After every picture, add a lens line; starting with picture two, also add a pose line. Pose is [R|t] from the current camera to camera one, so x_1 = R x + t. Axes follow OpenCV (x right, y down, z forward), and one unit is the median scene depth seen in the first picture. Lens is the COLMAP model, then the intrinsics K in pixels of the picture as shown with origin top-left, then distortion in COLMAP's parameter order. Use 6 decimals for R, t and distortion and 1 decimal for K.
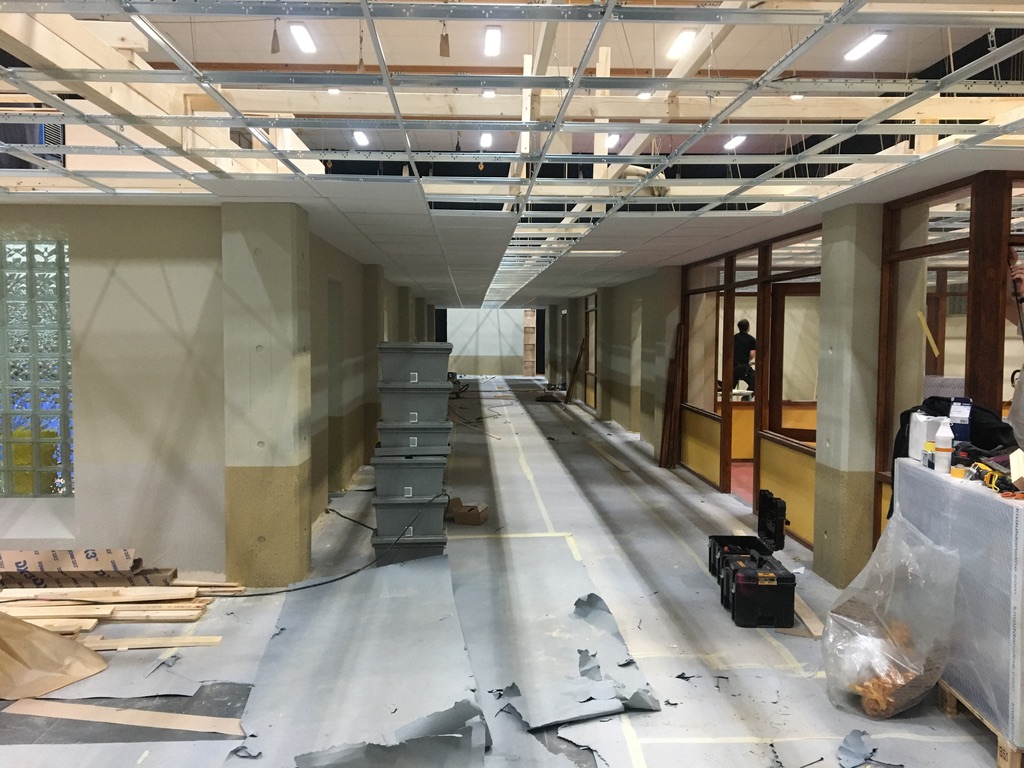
lens RADIAL K [[878.1, 0, 513.1], [0, 878.1, 380.8], [0, 0, 1]] dist [0.043960, -0.055632]
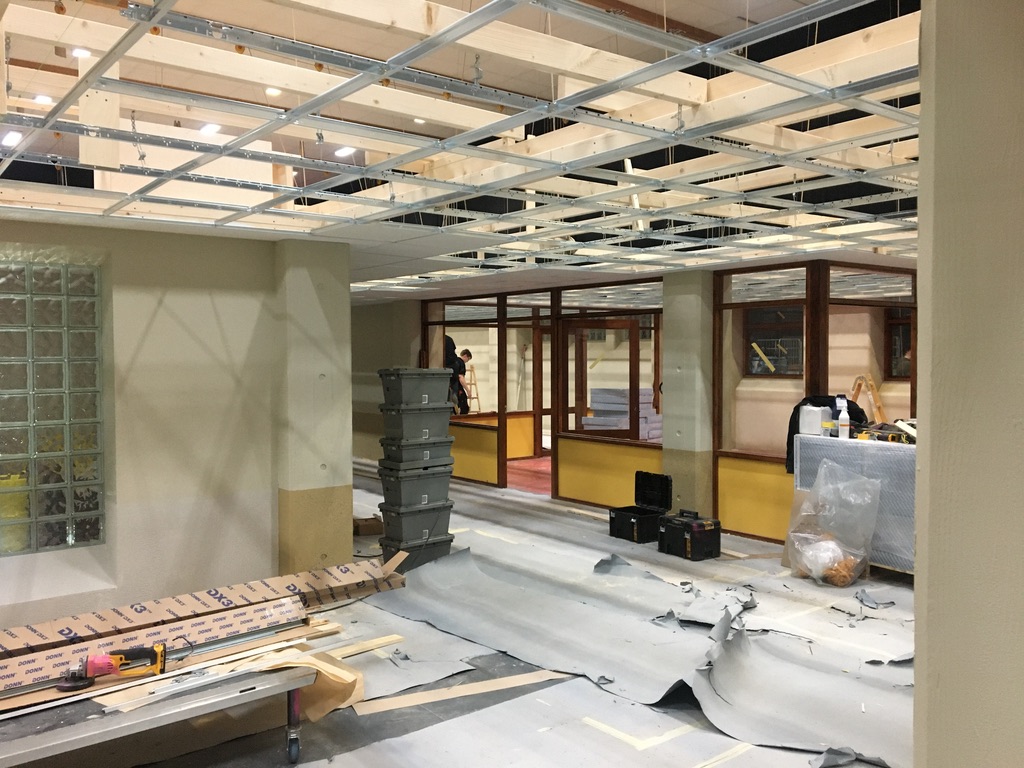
lens RADIAL K [[878.1, 0, 509.3], [0, 878.1, 383.6], [0, 0, 1]] dist [0.043960, -0.055632]
pose [[0.807598, -0.027551, 0.589090, -0.730889], [0.041250, 0.999101, -0.009824, -0.008893], [-0.588289, 0.032234, 0.808008, 0.004628]]
